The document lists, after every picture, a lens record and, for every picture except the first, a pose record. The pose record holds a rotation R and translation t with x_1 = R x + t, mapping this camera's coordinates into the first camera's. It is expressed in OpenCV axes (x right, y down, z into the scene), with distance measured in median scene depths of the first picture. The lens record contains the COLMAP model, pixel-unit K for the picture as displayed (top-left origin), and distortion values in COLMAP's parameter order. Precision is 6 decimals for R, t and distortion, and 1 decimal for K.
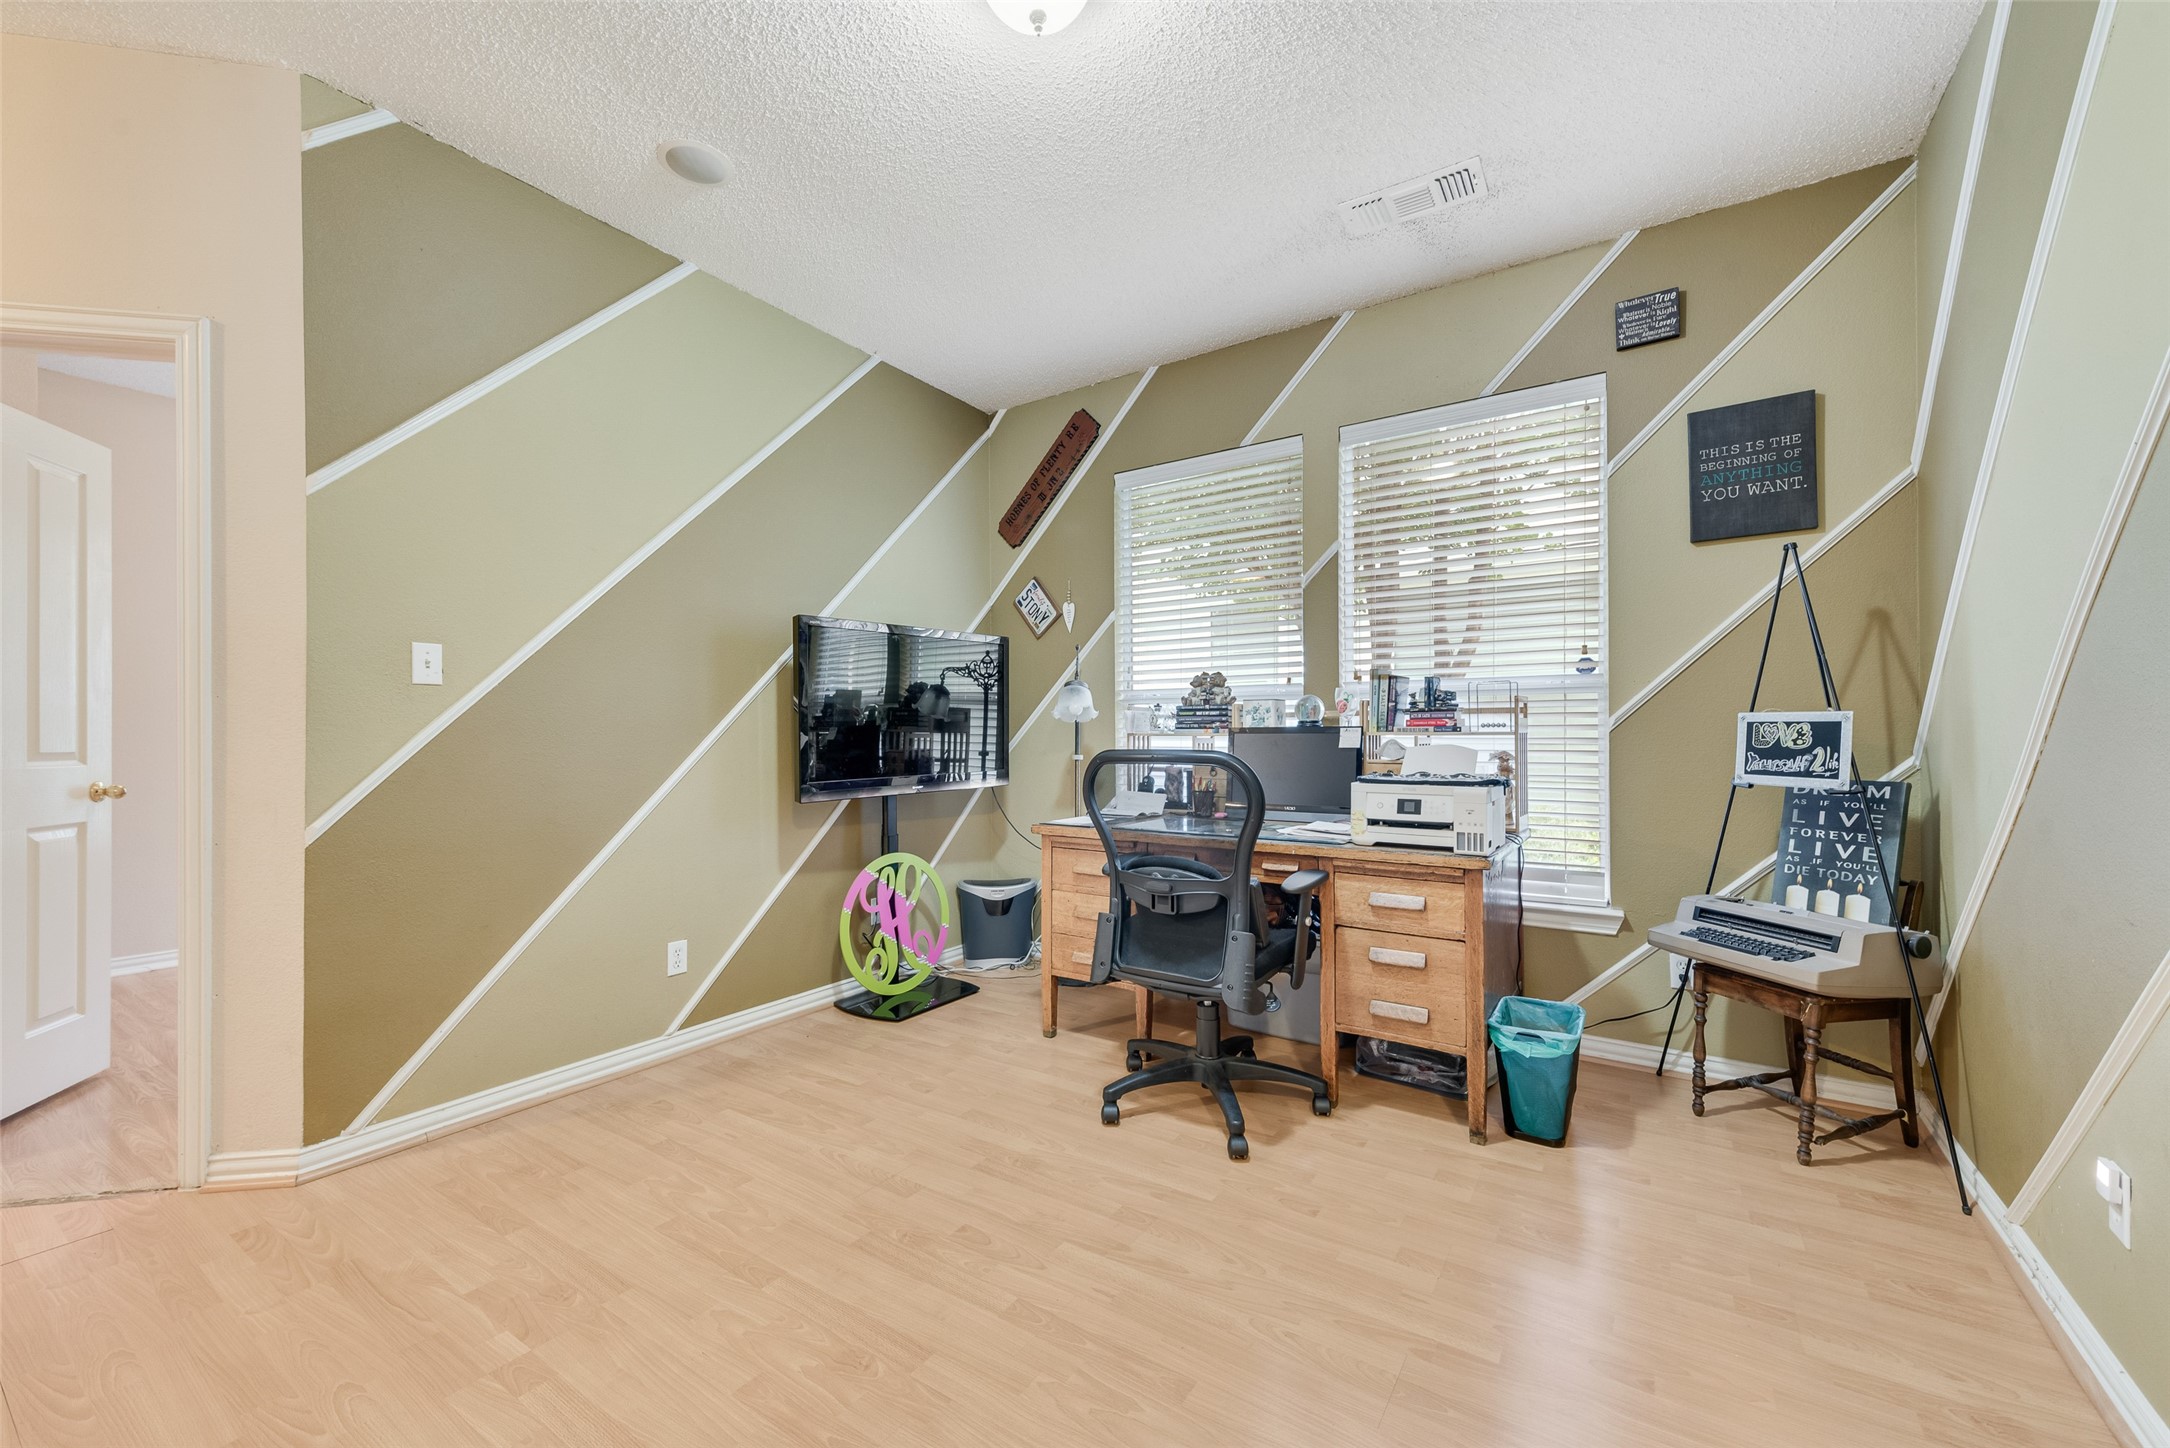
lens RADIAL K [[849.2, 0, 1083.4], [0, 849.2, 730.5], [0, 0, 1]] dist [0.015909, -0.004456]
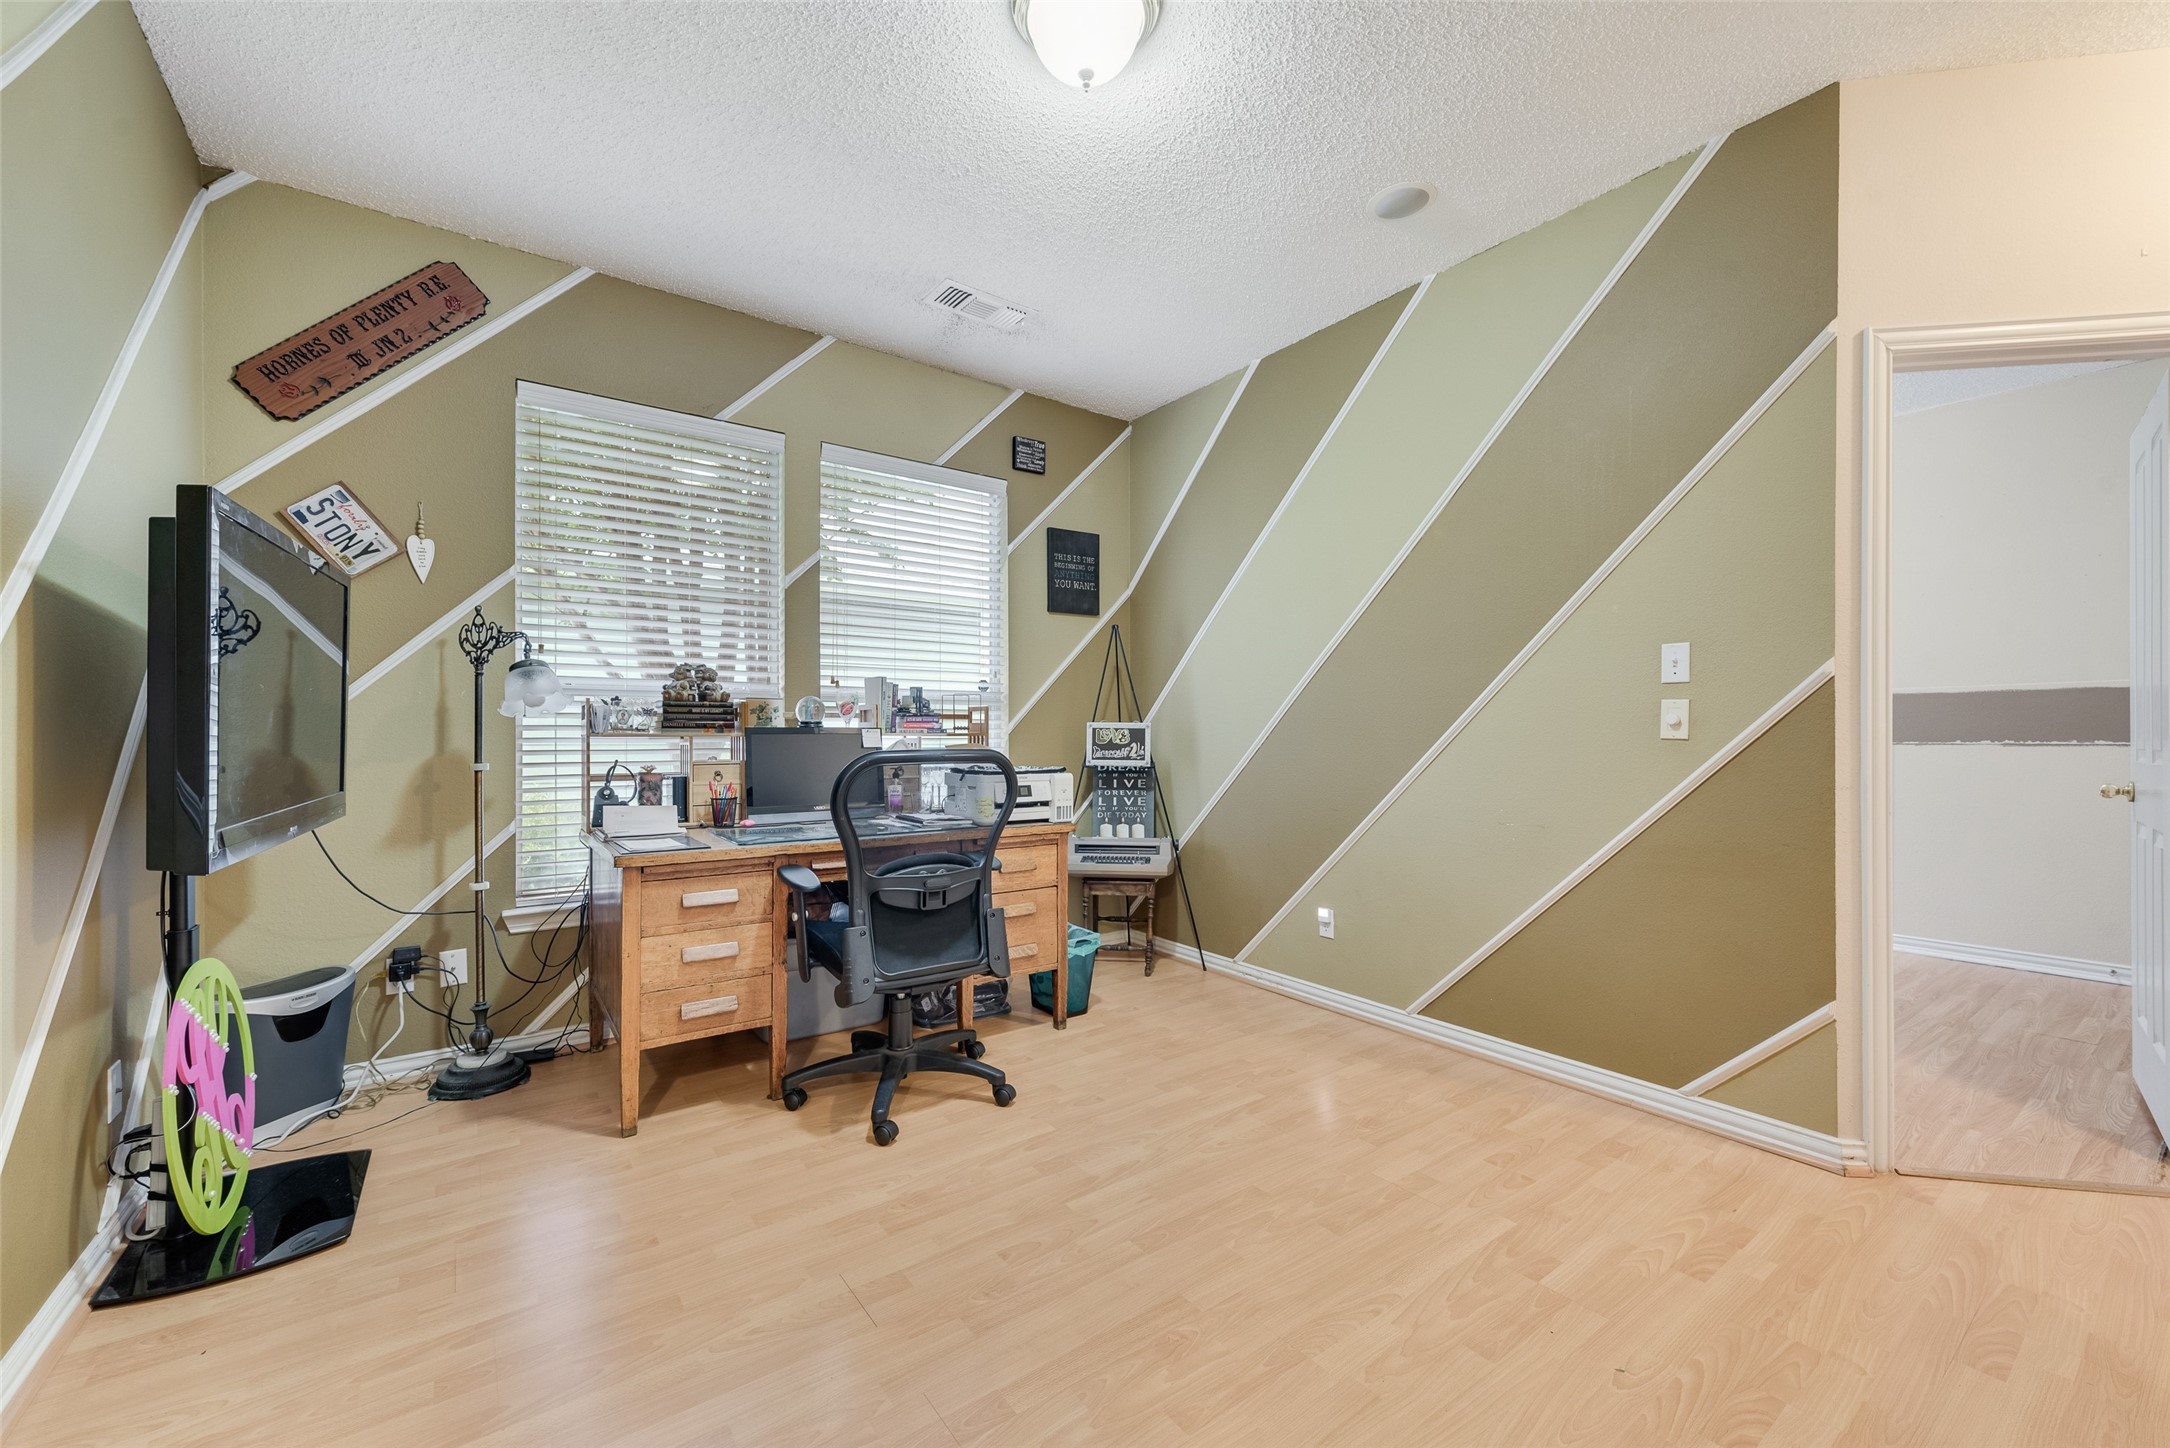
lens RADIAL K [[849.2, 0, 1083.4], [0, 849.2, 730.5], [0, 0, 1]] dist [0.015909, -0.004456]
pose [[0.346884, 0.007193, 0.937880, -0.733063], [-0.006469, 0.999965, -0.005277, 0.003179], [-0.937886, -0.004237, 0.346919, 0.429879]]
